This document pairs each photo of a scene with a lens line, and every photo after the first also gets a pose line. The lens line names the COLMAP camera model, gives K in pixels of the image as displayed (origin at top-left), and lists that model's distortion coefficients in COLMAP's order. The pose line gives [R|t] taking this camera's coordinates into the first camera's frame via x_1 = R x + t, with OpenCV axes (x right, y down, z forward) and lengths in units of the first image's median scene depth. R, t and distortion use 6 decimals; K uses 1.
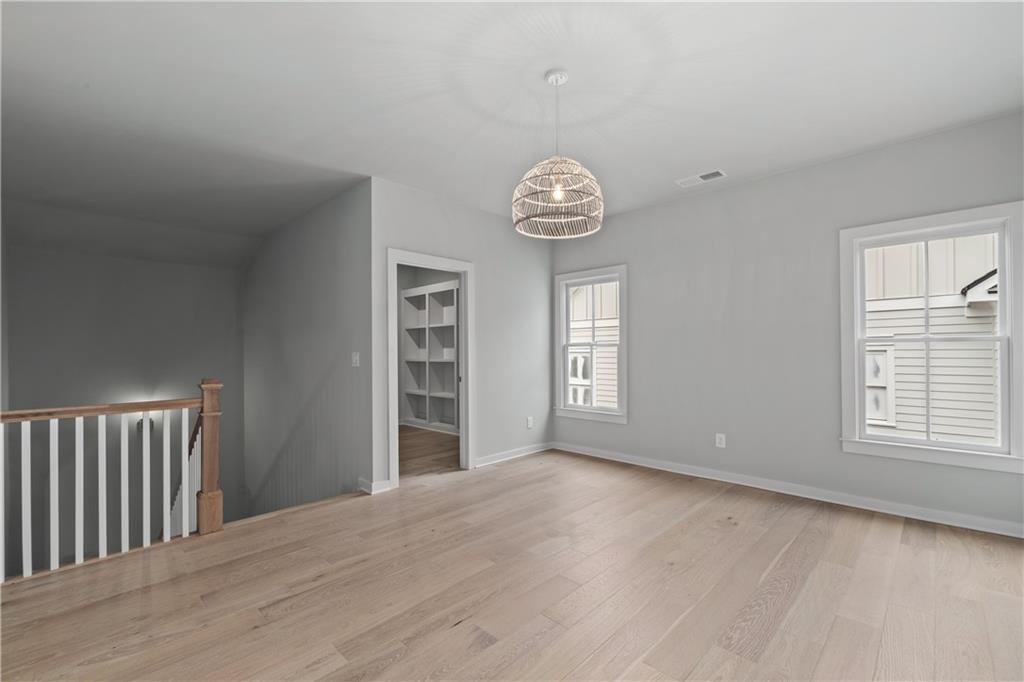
lens RADIAL K [[436.1, 0, 513.7], [0, 436.1, 343.3], [0, 0, 1]] dist [-0.000914, -0.000081]
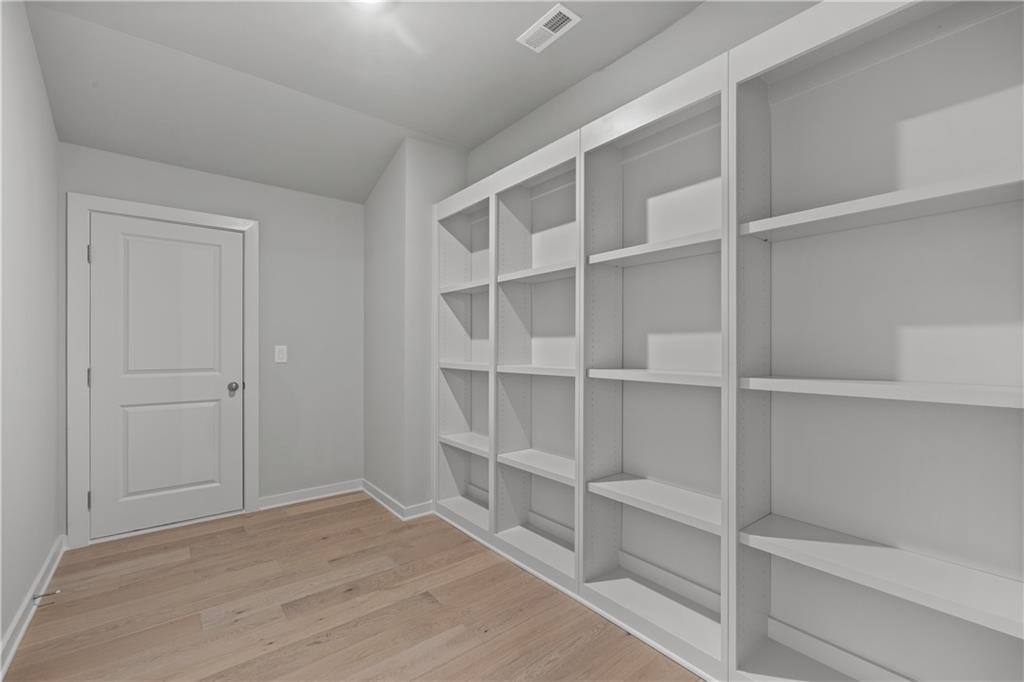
lens RADIAL K [[436.1, 0, 513.7], [0, 436.1, 343.3], [0, 0, 1]] dist [-0.000914, -0.000081]
pose [[0.991217, 0.006995, -0.132063, -0.125039], [-0.006129, 0.999957, 0.006968, 0.013151], [0.132106, -0.006097, 0.991217, 0.604757]]
